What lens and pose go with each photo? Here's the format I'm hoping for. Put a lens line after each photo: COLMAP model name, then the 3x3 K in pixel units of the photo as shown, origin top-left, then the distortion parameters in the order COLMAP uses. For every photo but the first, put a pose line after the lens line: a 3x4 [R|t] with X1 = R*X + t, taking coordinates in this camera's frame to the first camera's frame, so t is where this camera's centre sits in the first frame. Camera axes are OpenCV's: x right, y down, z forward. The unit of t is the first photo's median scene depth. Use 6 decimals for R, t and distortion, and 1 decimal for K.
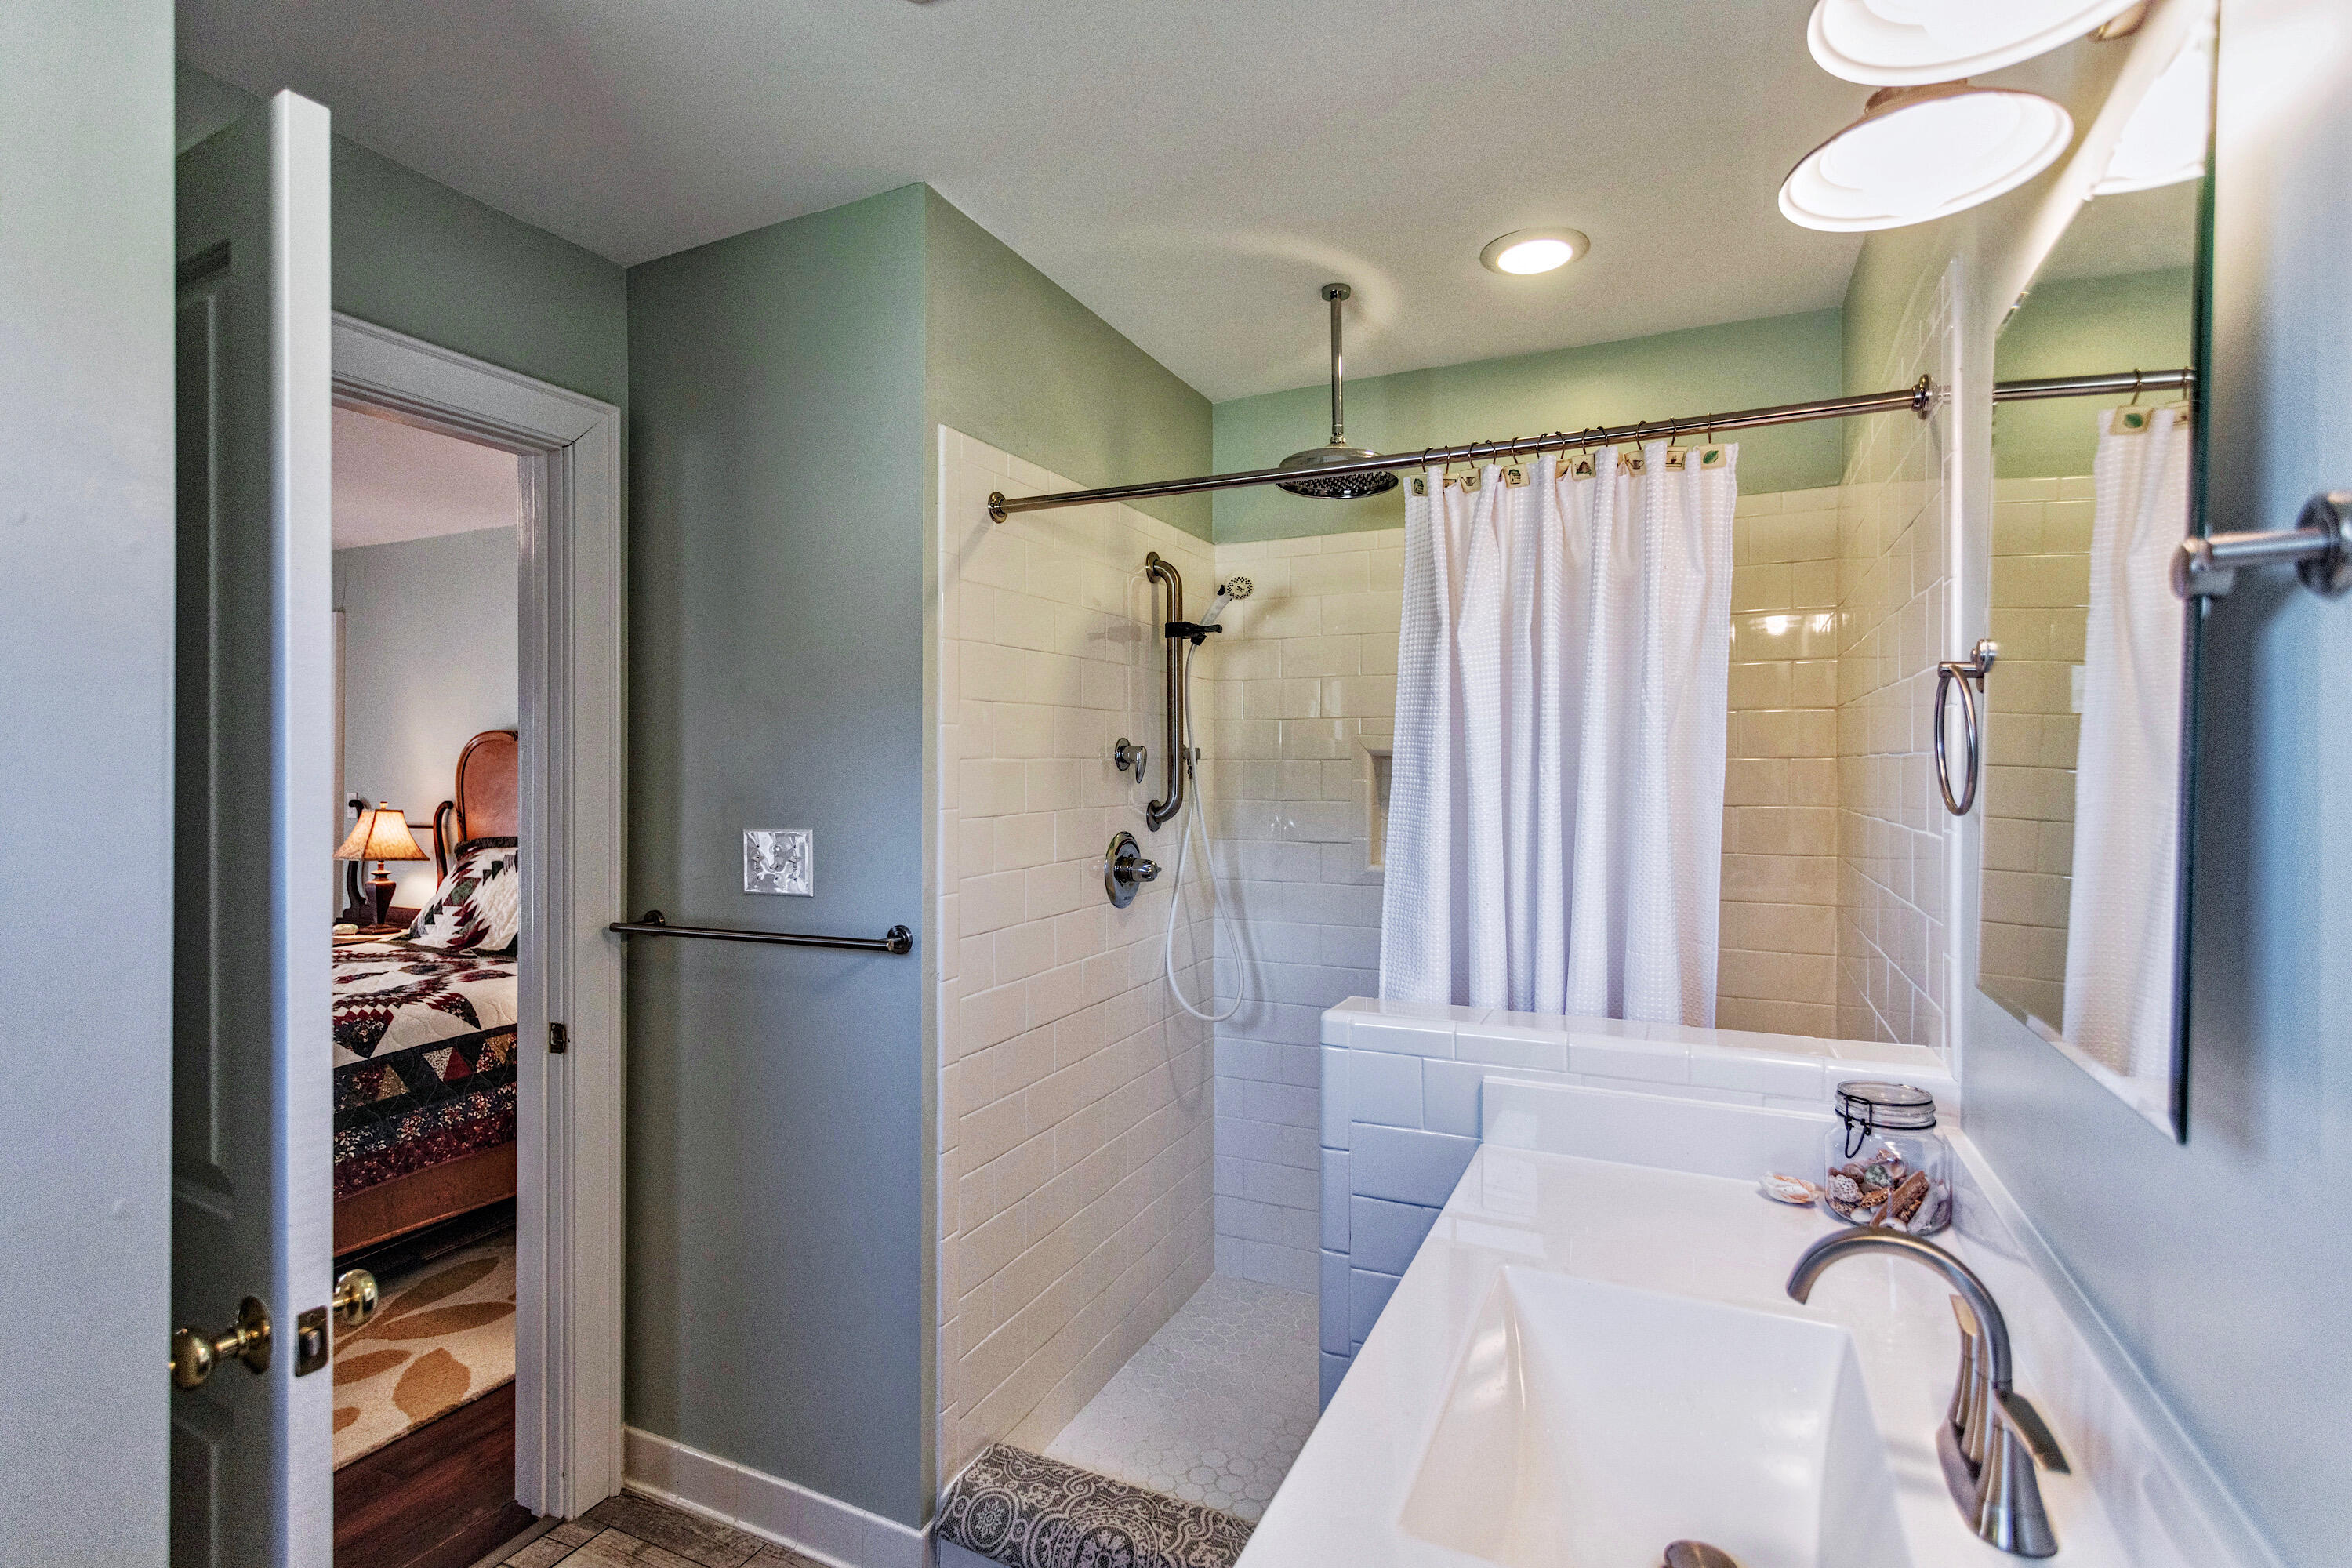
lens RADIAL K [[1123.8, 0, 1165.7], [0, 1123.8, 757.5], [0, 0, 1]] dist [-0.000474, -0.000589]
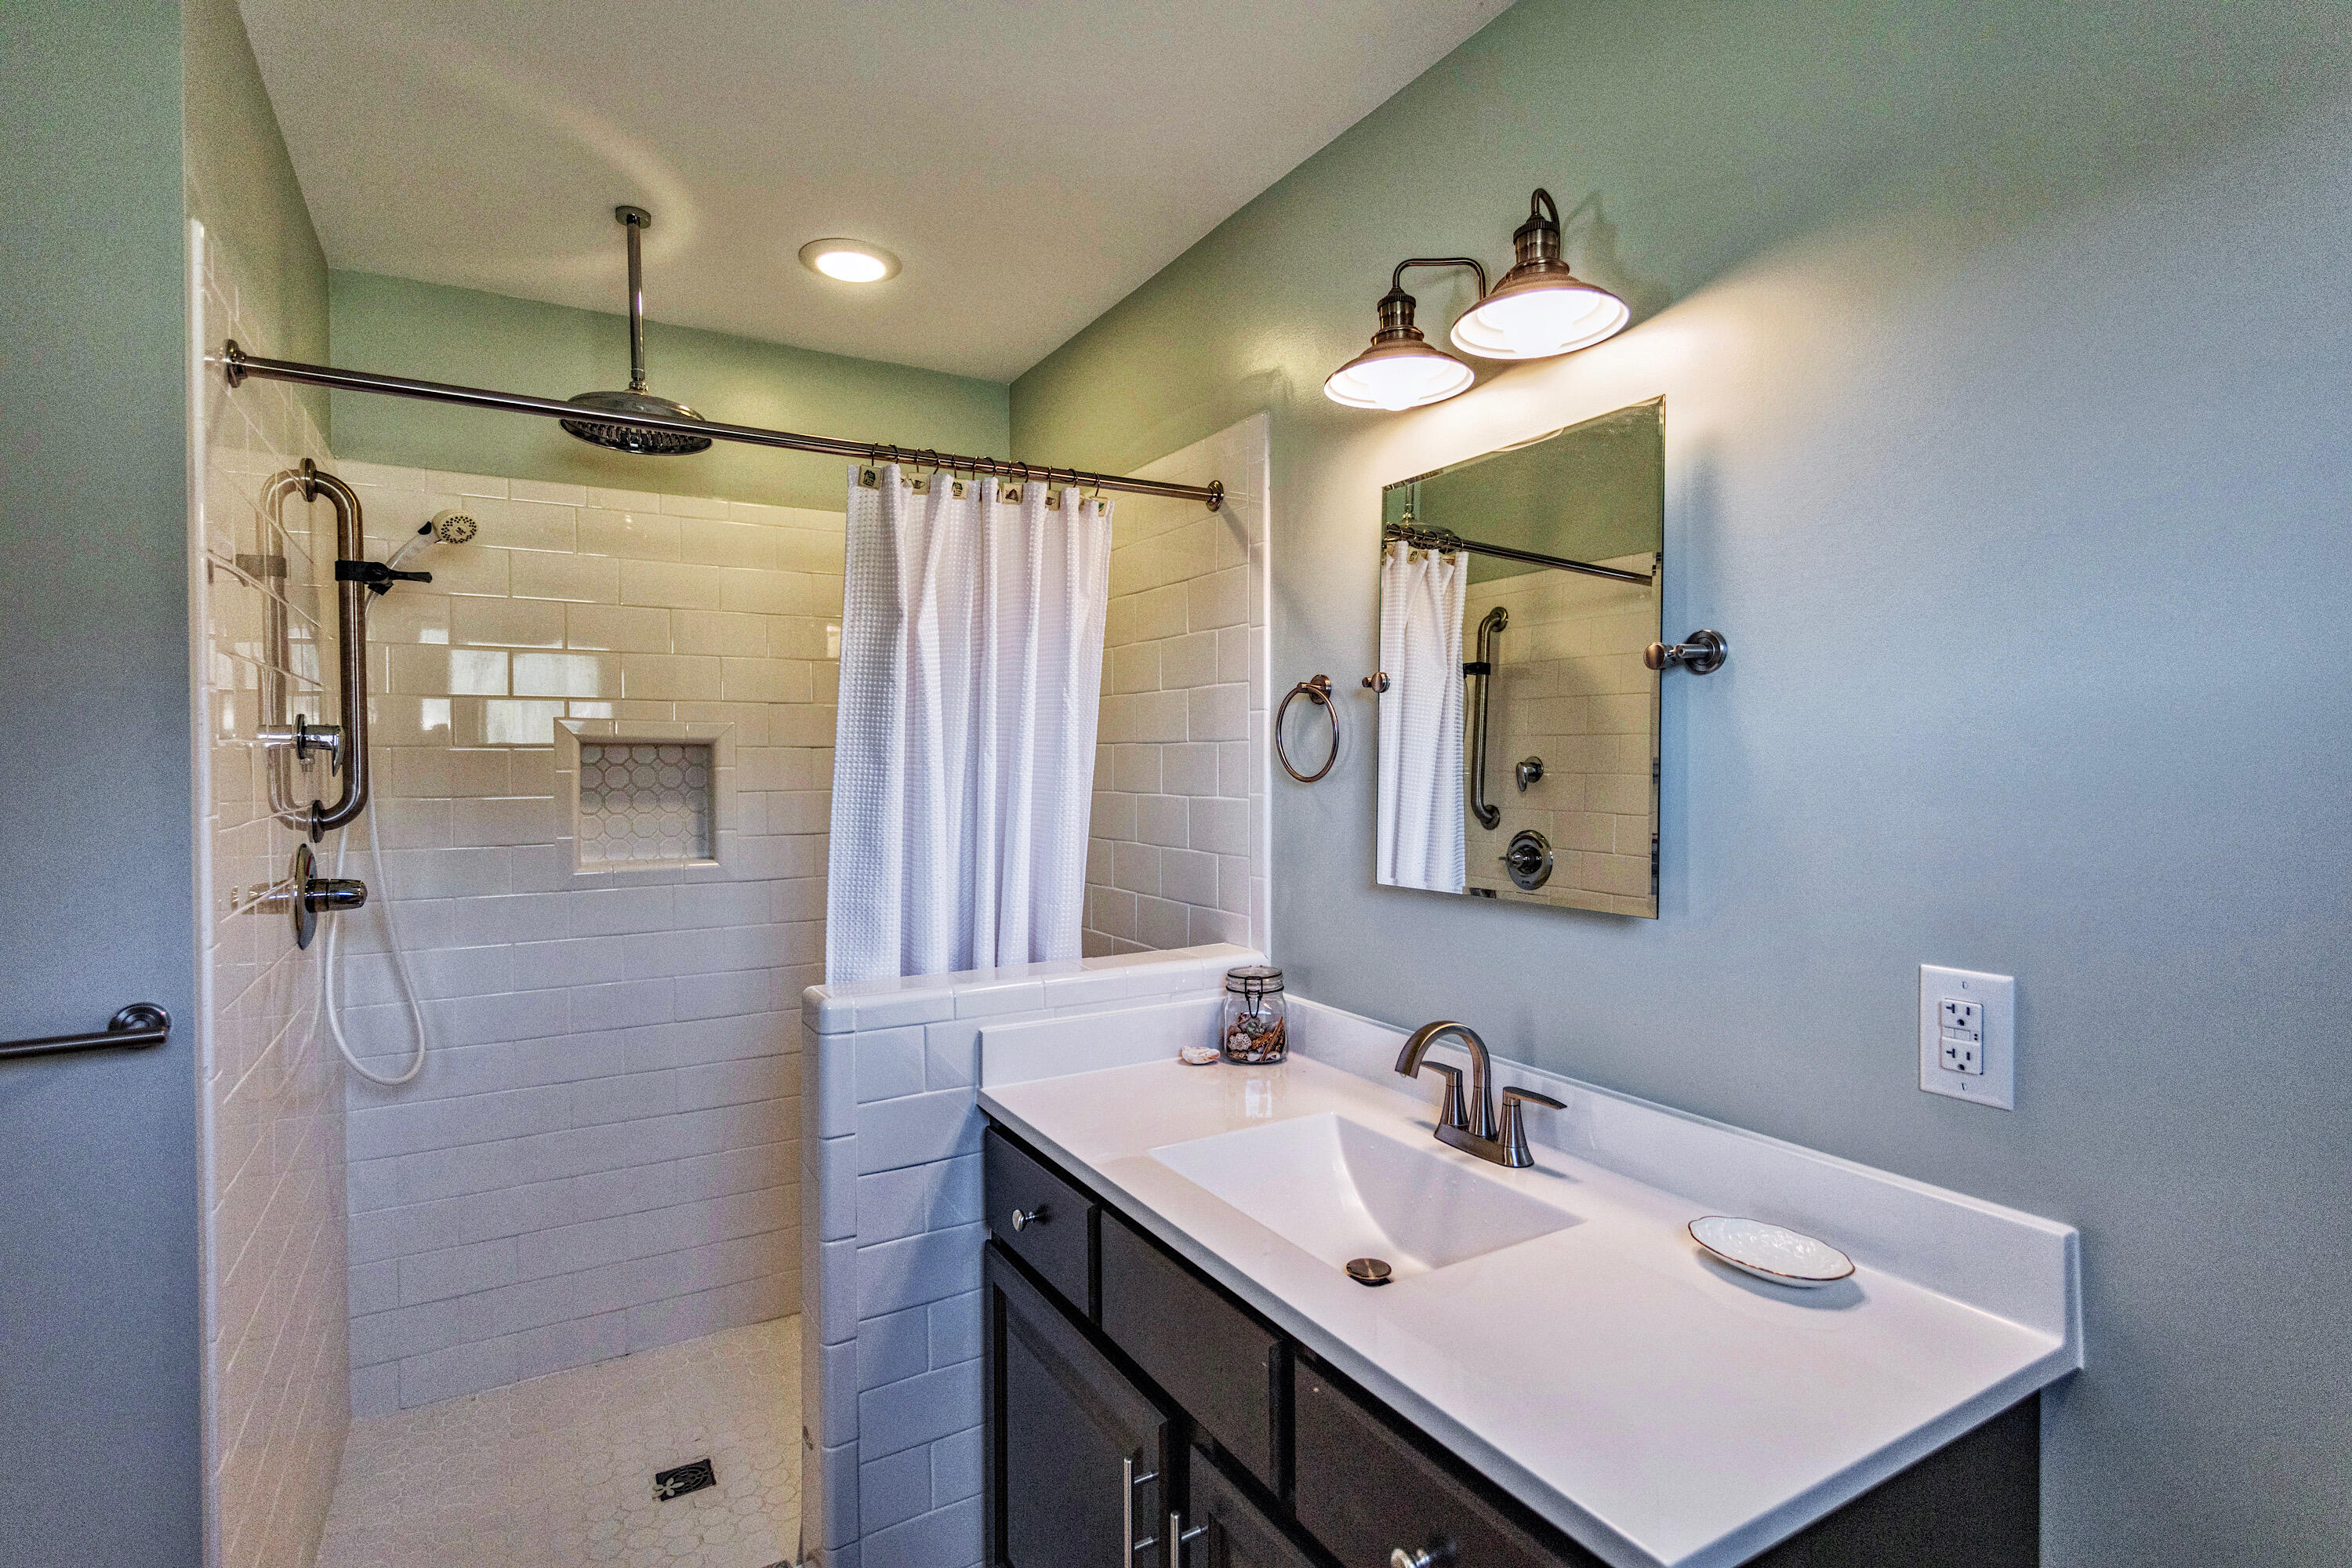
lens RADIAL K [[1132.3, 0, 1168.5], [0, 1132.3, 770.9], [0, 0, 1]] dist [0.005681, 0.000952]
pose [[0.564415, -0.011907, 0.825405, -0.395831], [-0.004430, 0.999838, 0.017452, 0.005385], [-0.825479, -0.013507, 0.564271, 0.156660]]
